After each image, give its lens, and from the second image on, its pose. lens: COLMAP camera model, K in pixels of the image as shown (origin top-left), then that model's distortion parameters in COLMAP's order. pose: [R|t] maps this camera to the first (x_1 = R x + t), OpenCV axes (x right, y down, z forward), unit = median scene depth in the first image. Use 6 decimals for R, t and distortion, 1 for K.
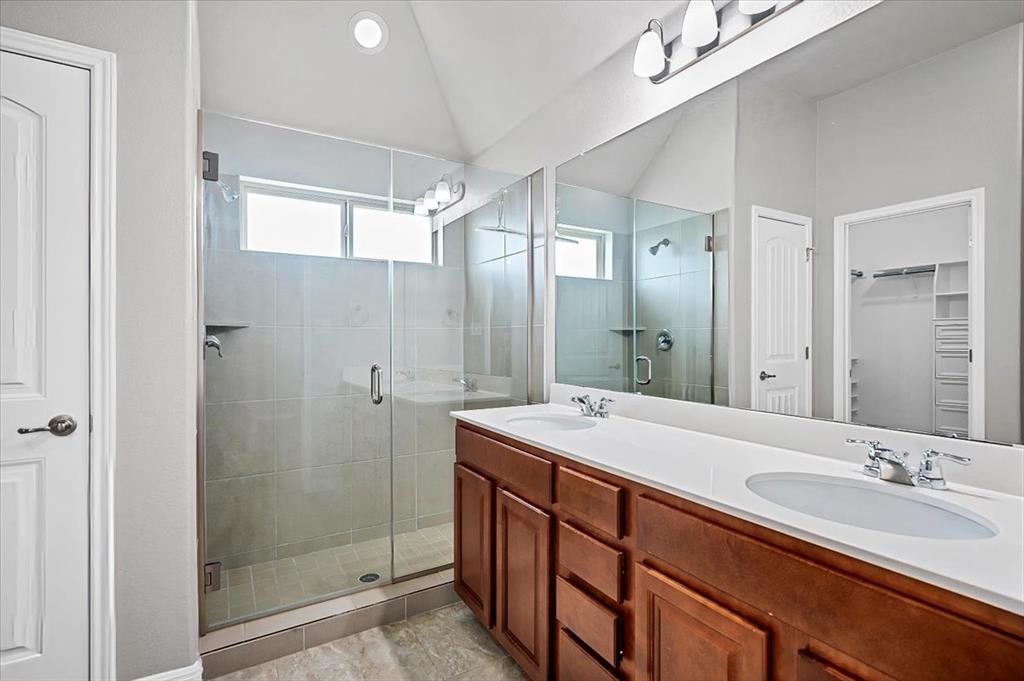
lens RADIAL K [[480.4, 0, 514.5], [0, 480.4, 340.3], [0, 0, 1]] dist [-0.005344, -0.000428]
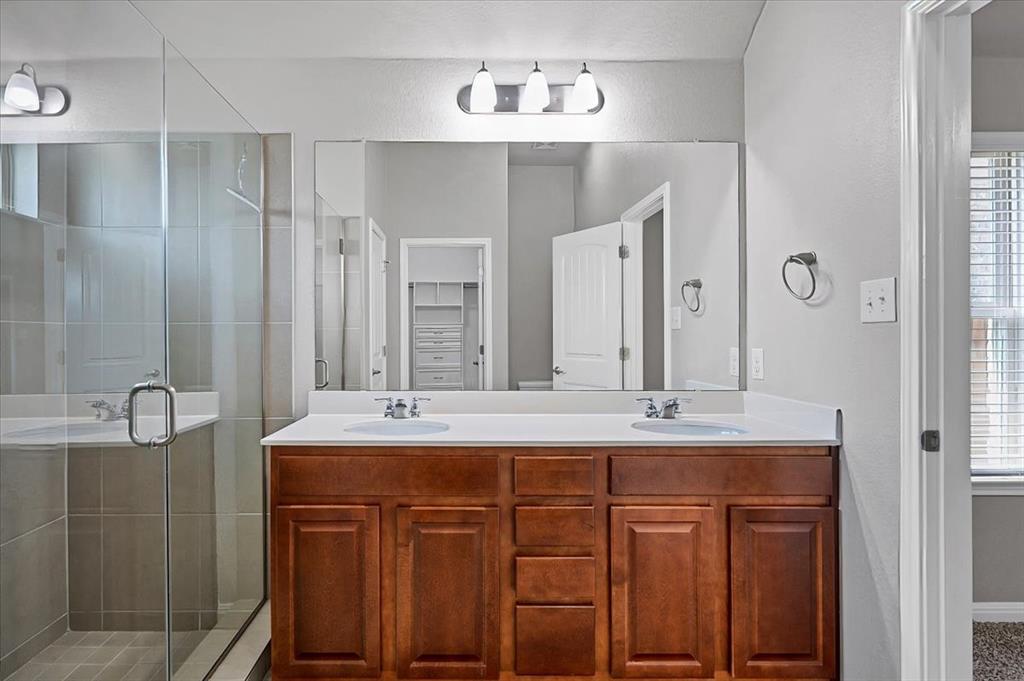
lens RADIAL K [[480.4, 0, 507.9], [0, 480.4, 338.2], [0, 0, 1]] dist [-0.005344, -0.000428]
pose [[0.516519, -0.002429, 0.856272, -0.299928], [0.002858, 0.999995, 0.001113, -0.002474], [-0.856271, 0.001872, 0.516524, 0.161506]]
